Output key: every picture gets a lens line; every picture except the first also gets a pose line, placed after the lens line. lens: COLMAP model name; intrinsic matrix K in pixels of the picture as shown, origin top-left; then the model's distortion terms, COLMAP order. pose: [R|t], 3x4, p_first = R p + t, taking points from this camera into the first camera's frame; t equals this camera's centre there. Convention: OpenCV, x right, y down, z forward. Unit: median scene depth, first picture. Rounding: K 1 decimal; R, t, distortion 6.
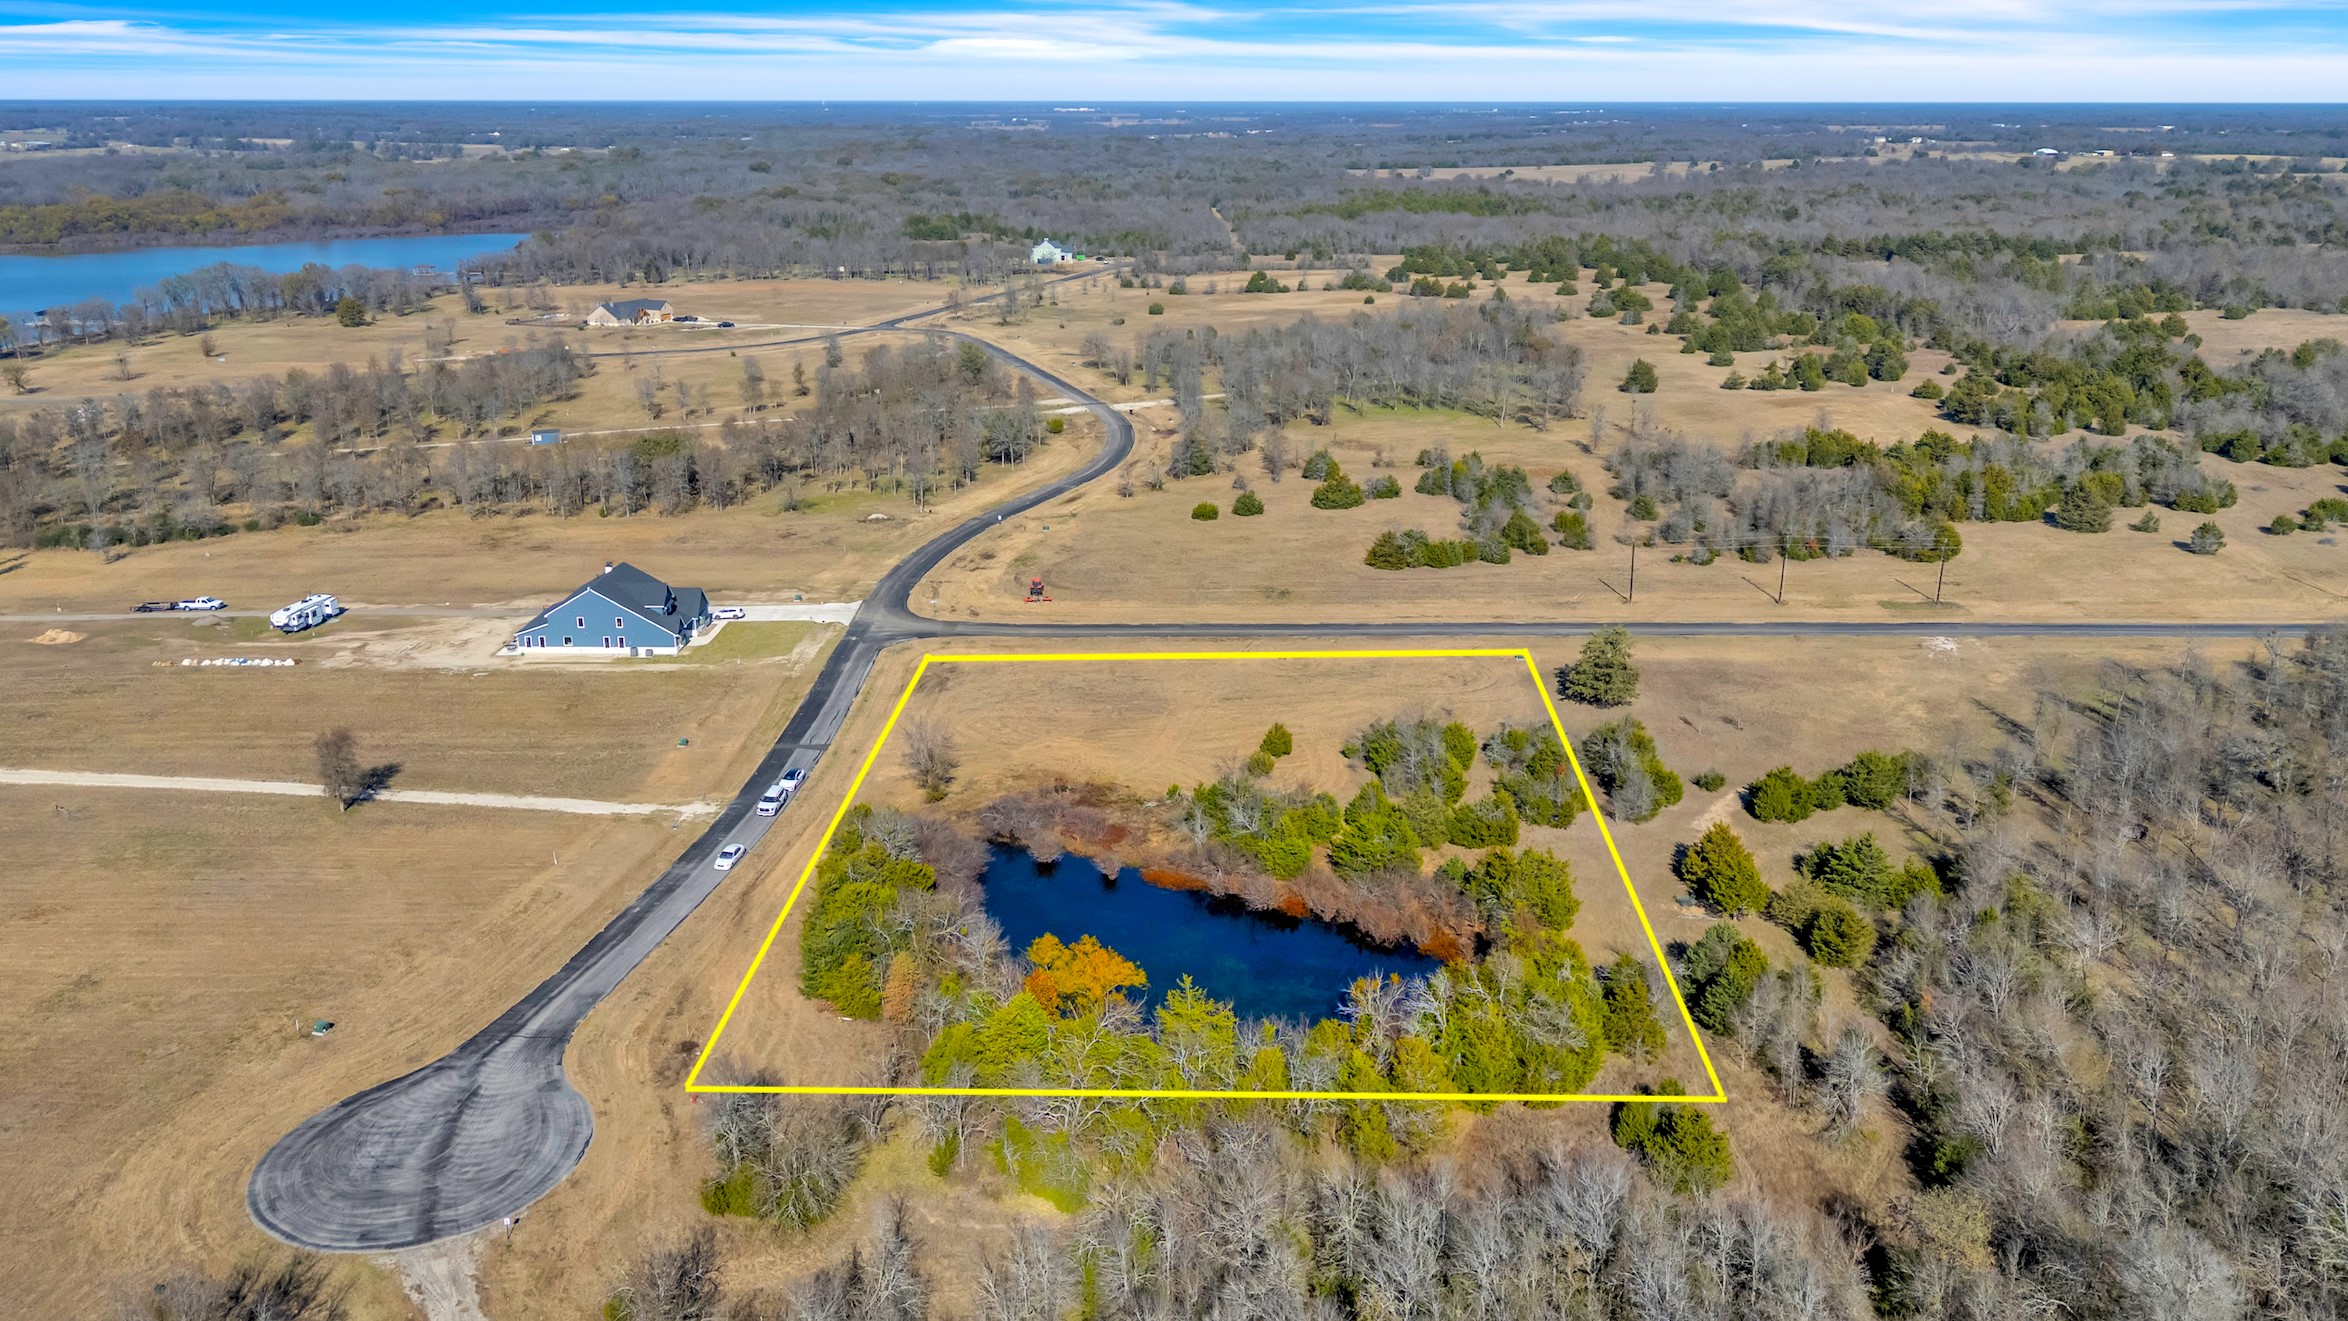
lens RADIAL K [[1765.5, 0, 1174.0], [0, 1765.5, 660.5], [0, 0, 1]] dist [0.085418, -0.089755]
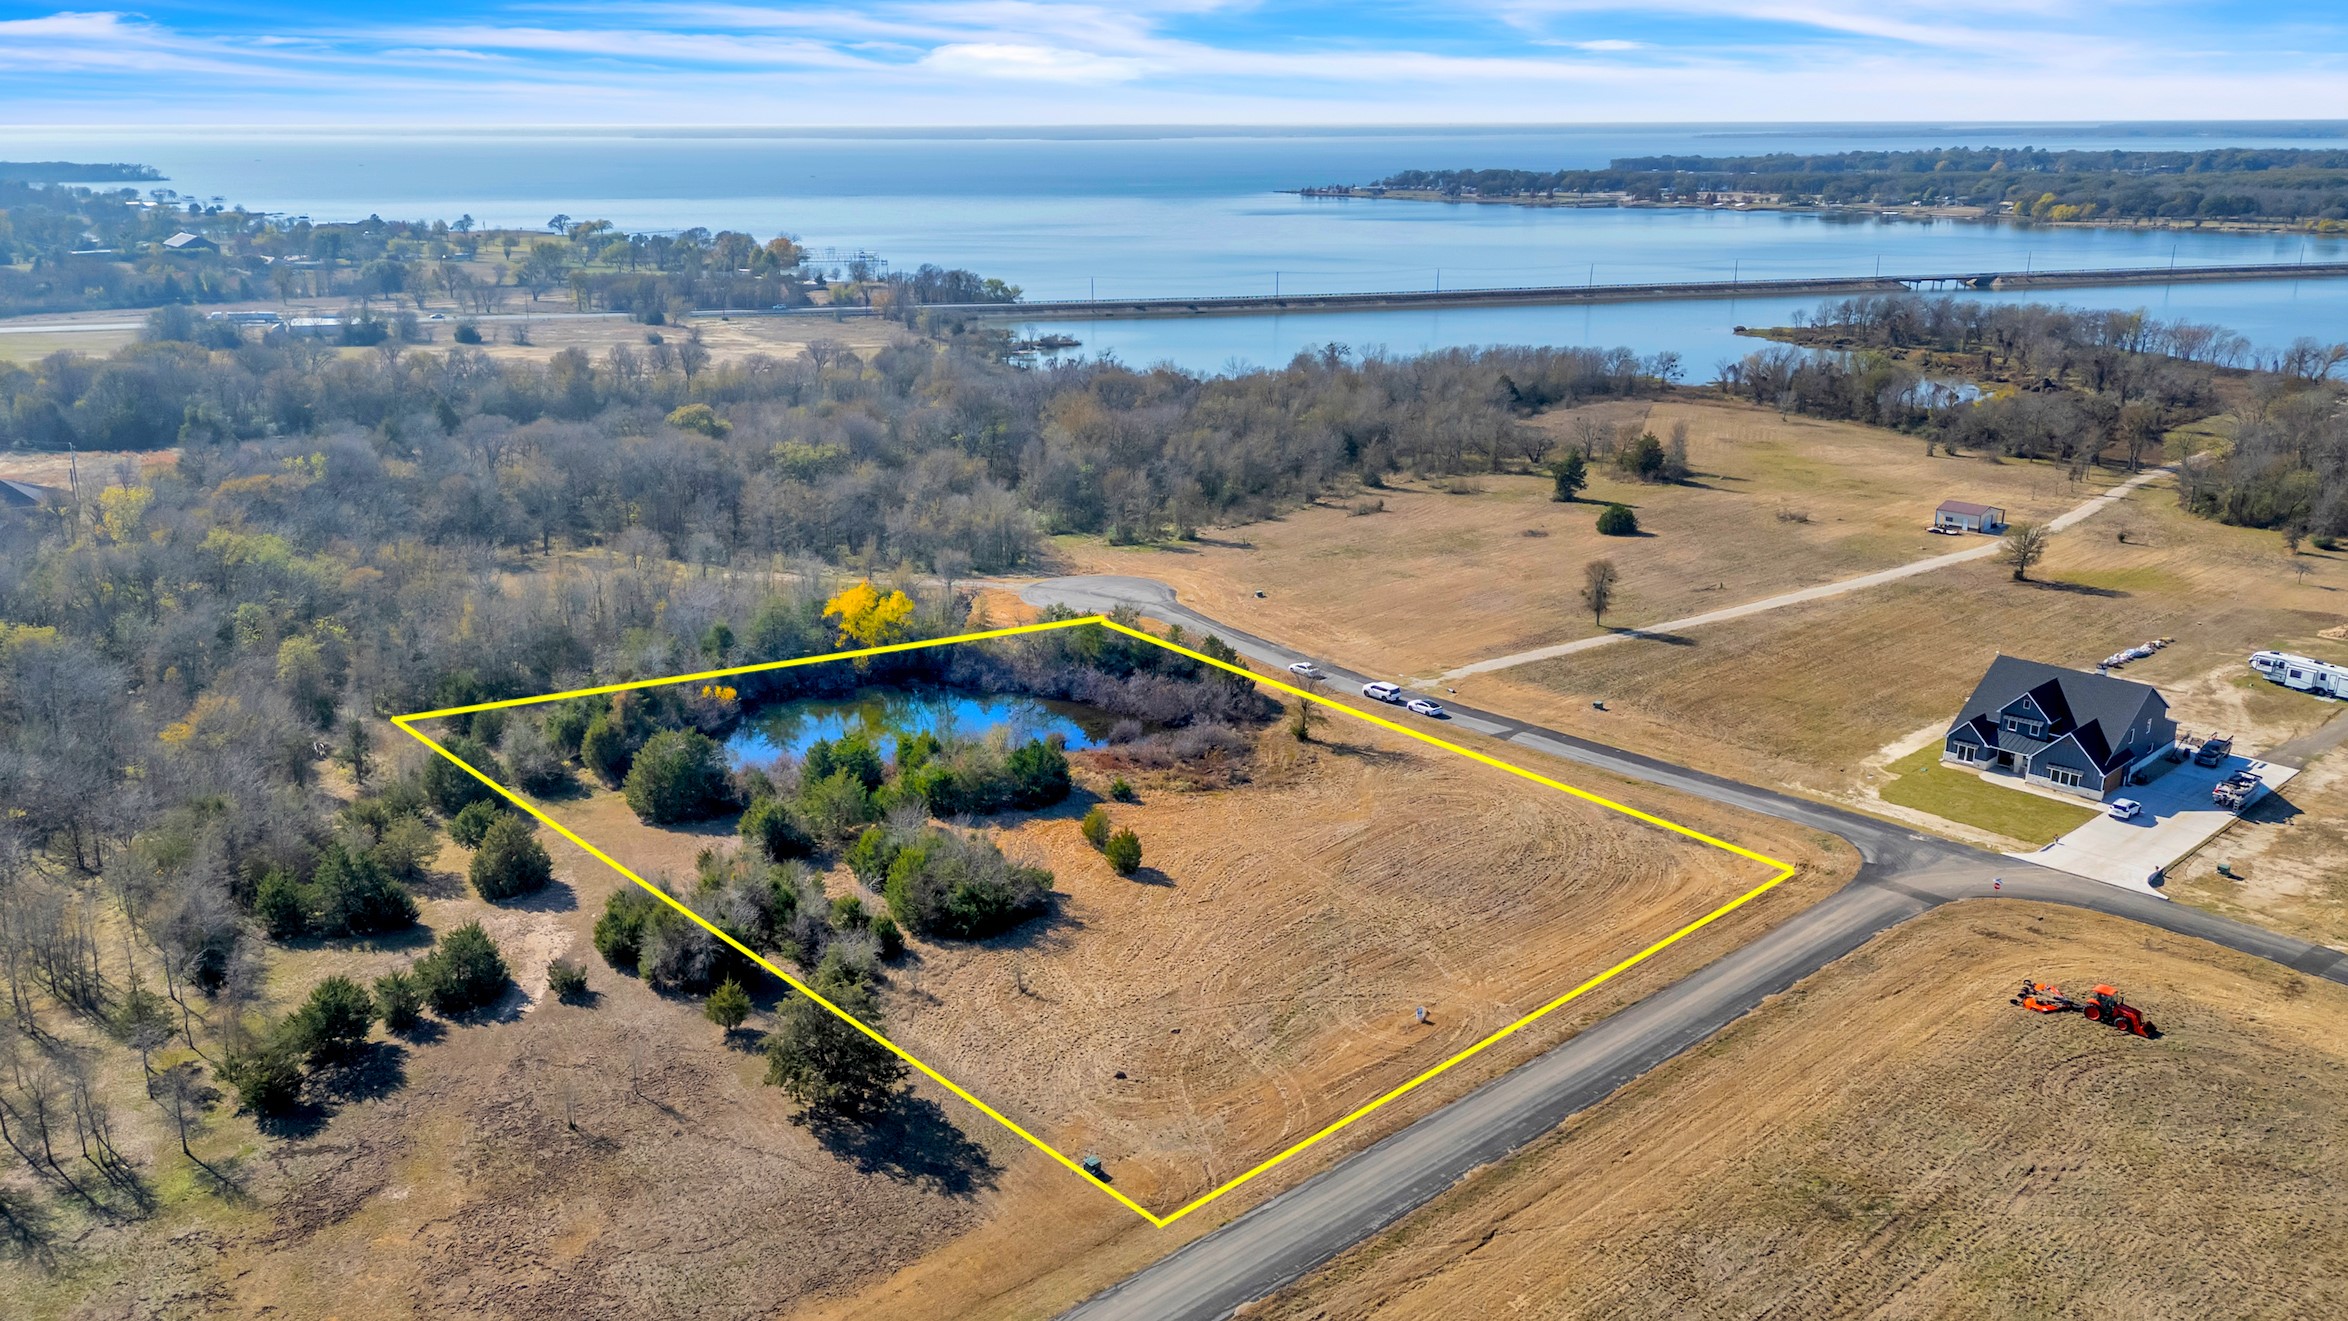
lens RADIAL K [[1765.5, 0, 1174.0], [0, 1765.5, 660.5], [0, 0, 1]] dist [0.085418, -0.089755]
pose [[-0.722187, 0.198851, -0.662499, 0.399001], [-0.208736, 0.850481, 0.482817, -0.298510], [0.659451, 0.486971, -0.572699, 1.053865]]
